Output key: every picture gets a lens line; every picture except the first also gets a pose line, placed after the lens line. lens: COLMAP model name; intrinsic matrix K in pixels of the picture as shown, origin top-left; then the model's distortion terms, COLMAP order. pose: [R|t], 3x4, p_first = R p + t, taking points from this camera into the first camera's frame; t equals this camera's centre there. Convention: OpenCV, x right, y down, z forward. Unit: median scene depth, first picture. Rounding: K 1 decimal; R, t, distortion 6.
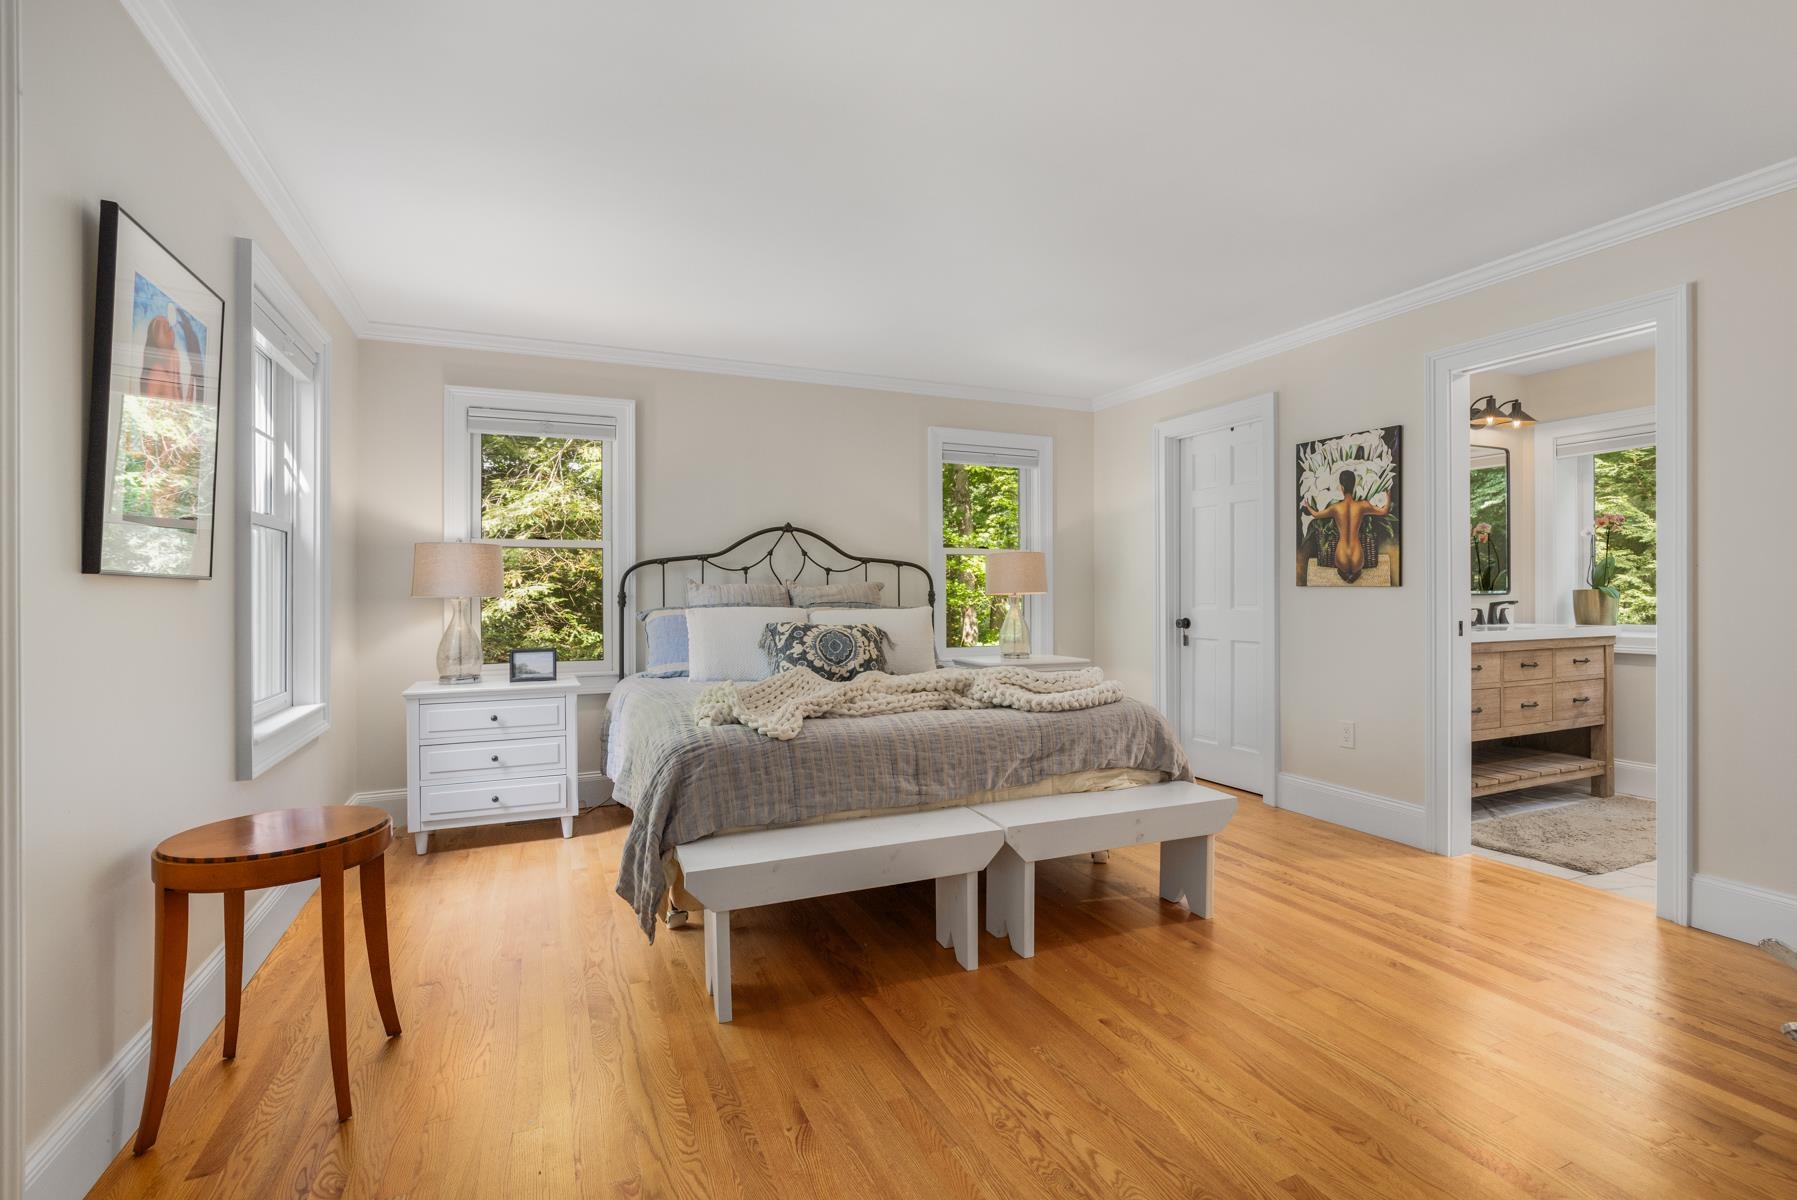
lens RADIAL K [[827.6, 0, 889.2], [0, 827.6, 591.7], [0, 0, 1]] dist [-0.018874, 0.003996]
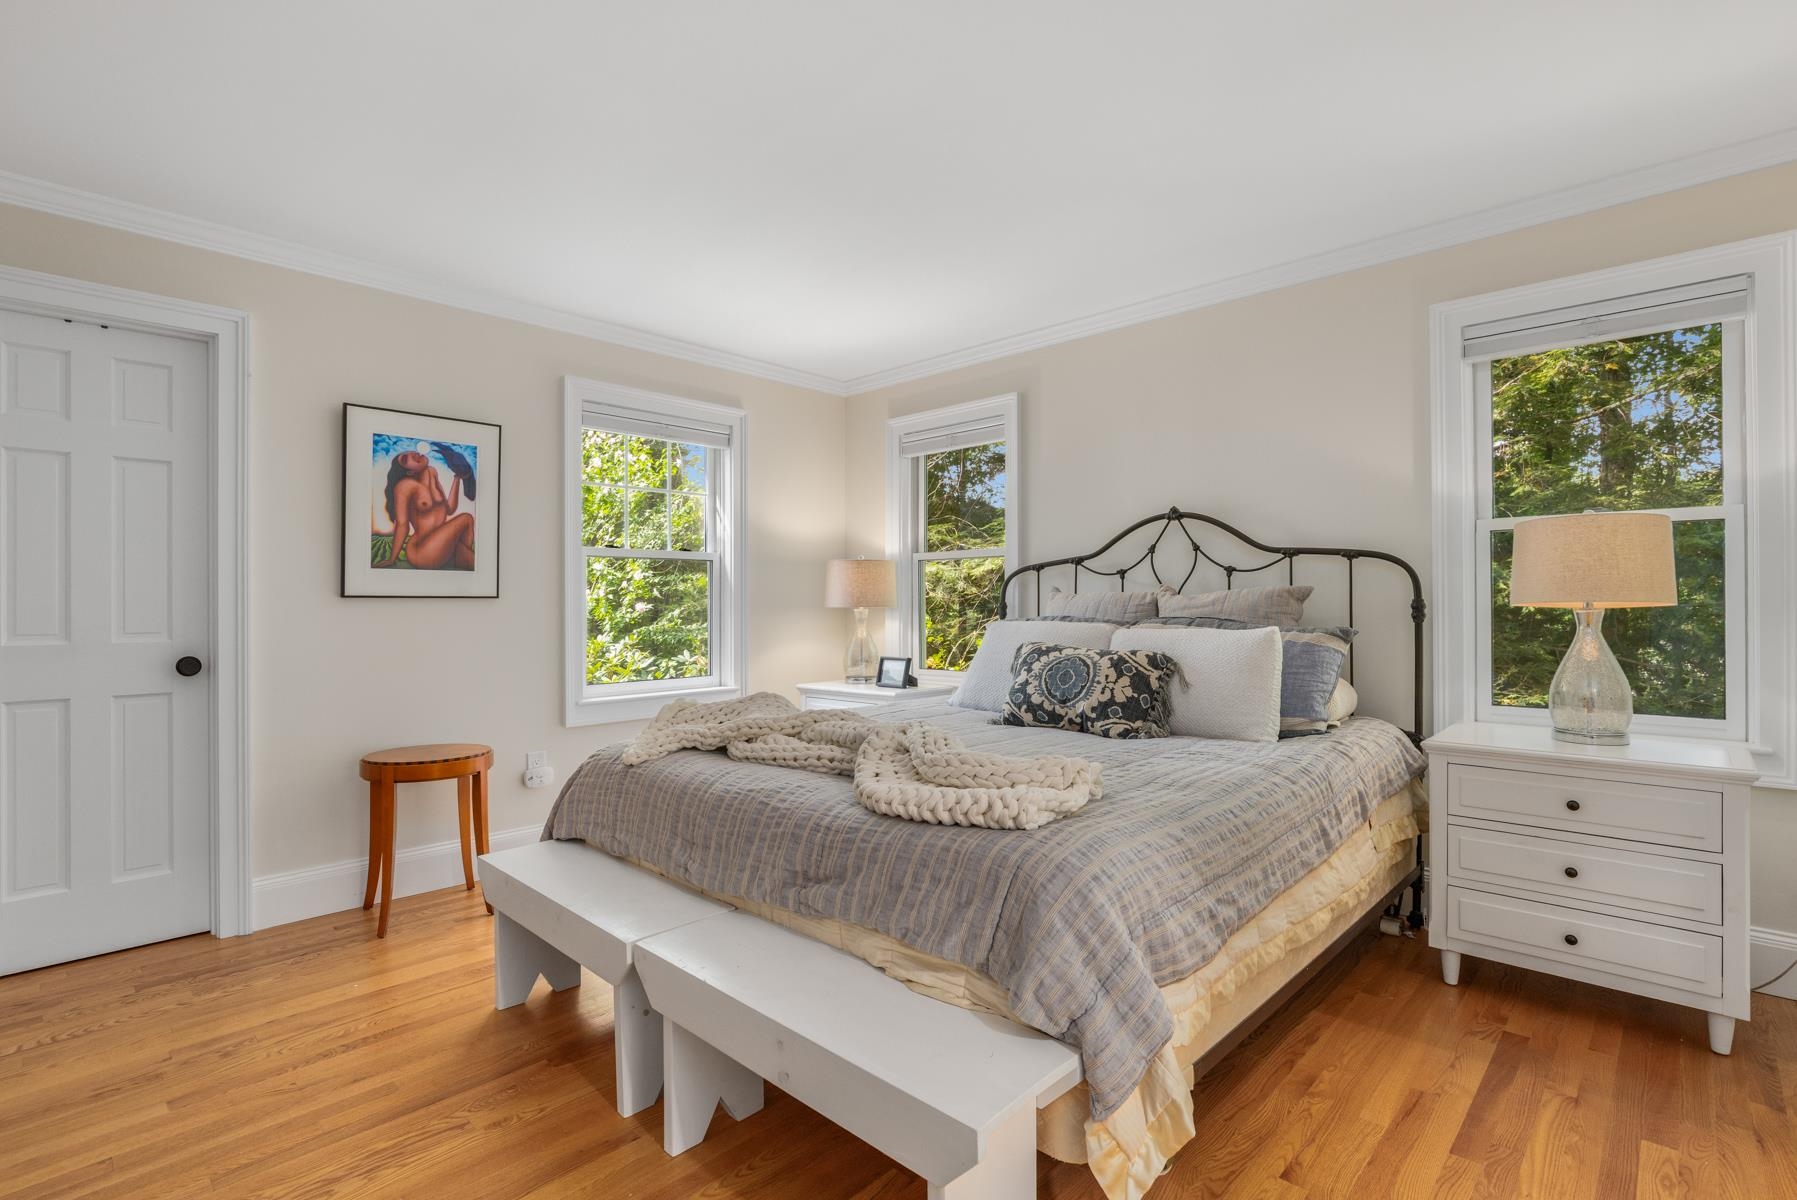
lens RADIAL K [[849.9, 0, 897.0], [0, 849.9, 598.9], [0, 0, 1]] dist [-0.023233, -0.000092]
pose [[0.378387, -0.003674, -0.925640, 0.524332], [0.002907, 0.999992, -0.002781, -0.001180], [0.925643, -0.001638, 0.378394, 0.546870]]
